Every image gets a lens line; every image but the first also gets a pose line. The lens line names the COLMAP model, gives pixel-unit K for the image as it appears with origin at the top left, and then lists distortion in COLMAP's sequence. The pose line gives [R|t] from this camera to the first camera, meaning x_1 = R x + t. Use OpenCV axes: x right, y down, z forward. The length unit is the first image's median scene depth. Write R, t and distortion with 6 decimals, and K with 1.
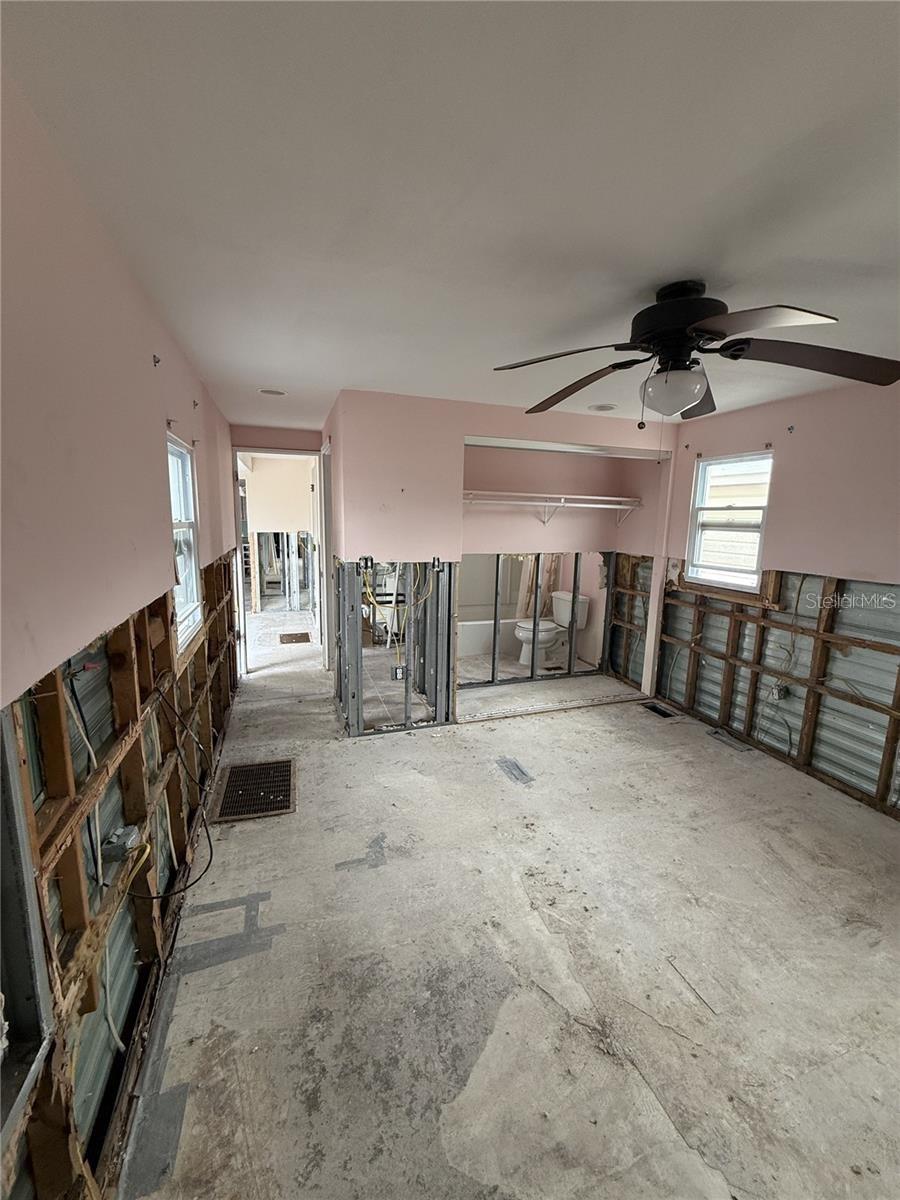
lens RADIAL K [[479.3, 0, 452.2], [0, 479.3, 598.4], [0, 0, 1]] dist [-0.000491, 0.000337]
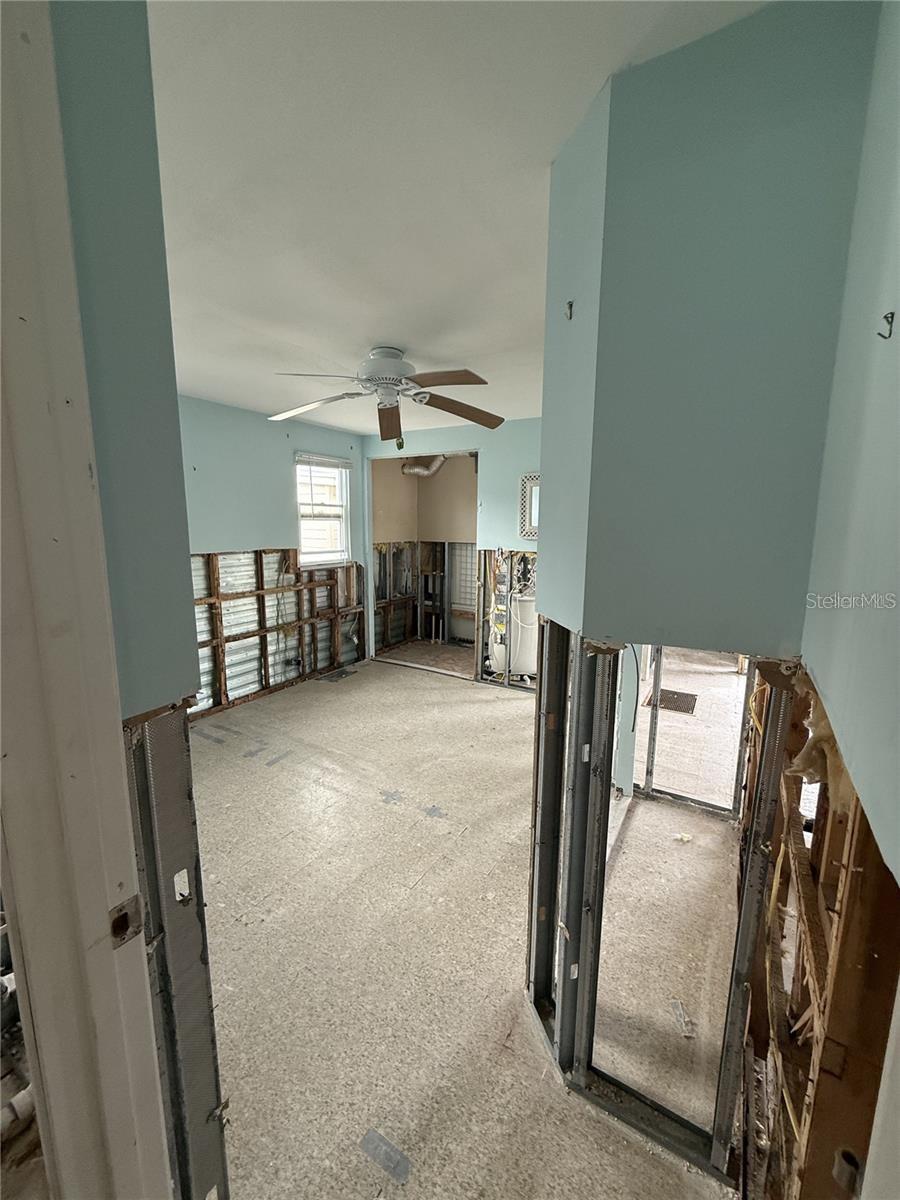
lens RADIAL K [[479.3, 0, 446.5], [0, 479.3, 597.1], [0, 0, 1]] dist [-0.000491, 0.000337]
pose [[-0.635711, -0.173138, 0.752260, -0.530554], [0.085083, 0.952868, 0.291210, -0.237226], [-0.767224, 0.249130, -0.591018, 1.253217]]
